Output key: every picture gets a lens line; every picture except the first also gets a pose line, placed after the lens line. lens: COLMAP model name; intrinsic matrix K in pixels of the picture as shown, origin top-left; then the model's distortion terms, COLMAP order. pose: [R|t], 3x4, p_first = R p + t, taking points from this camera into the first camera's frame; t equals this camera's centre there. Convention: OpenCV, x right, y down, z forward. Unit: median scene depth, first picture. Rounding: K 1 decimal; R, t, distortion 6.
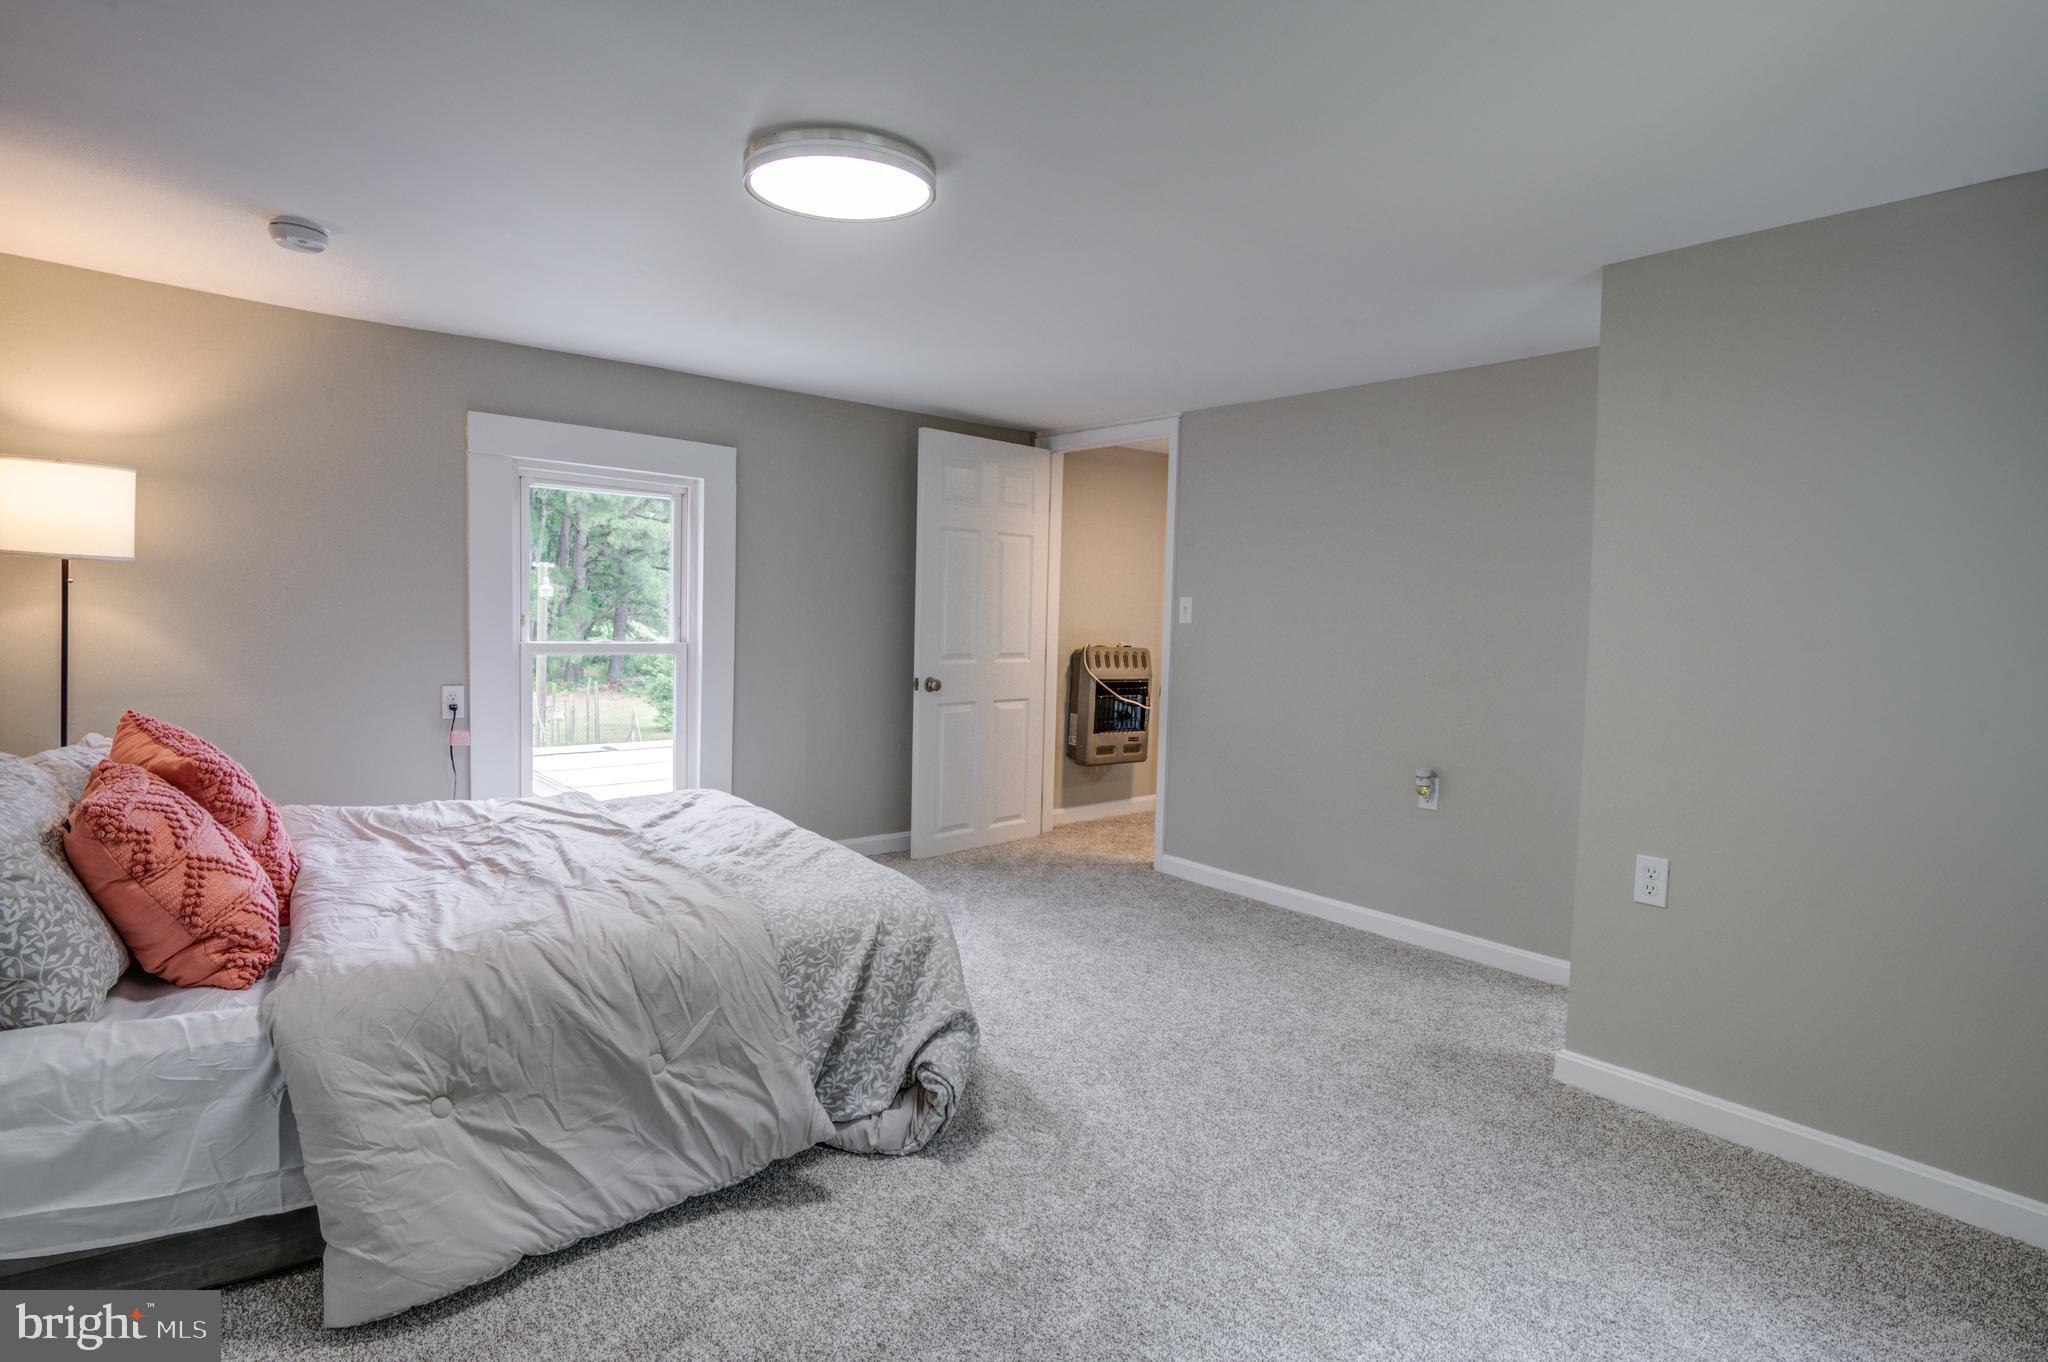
lens RADIAL K [[1067.9, 0, 1030.1], [0, 1067.9, 685.5], [0, 0, 1]] dist [-0.014203, 0.000798]
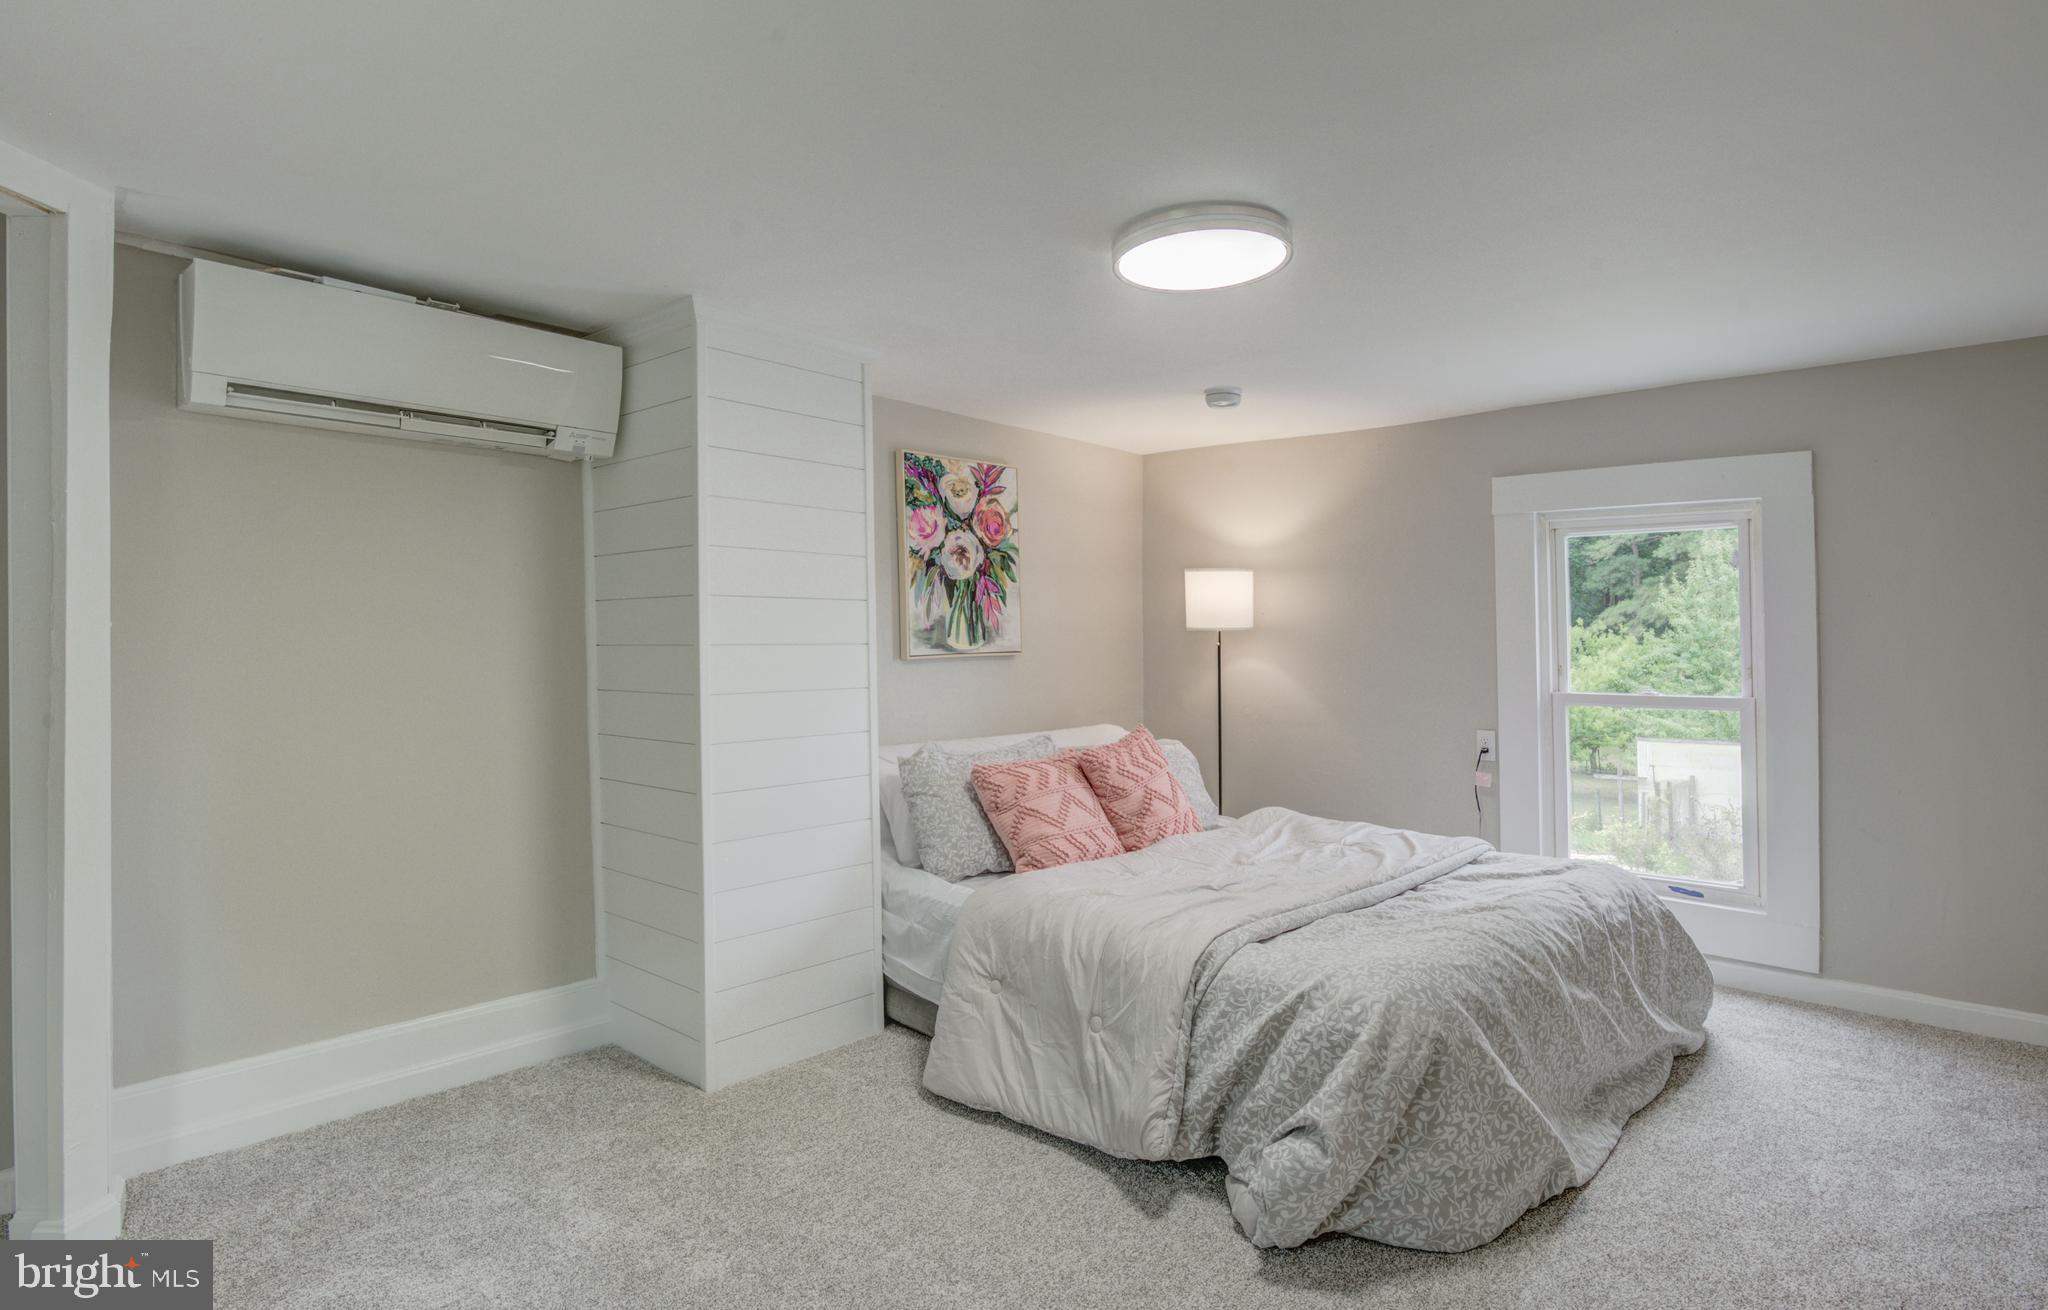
lens RADIAL K [[1046.3, 0, 1024.0], [0, 1046.3, 655.0], [0, 0, 1]] dist [-0.002633, -0.001302]
pose [[0.150435, -0.016197, -0.988487, 0.832261], [-0.065015, 0.997539, -0.026240, -0.033318], [0.986480, 0.068213, 0.149011, 0.701992]]
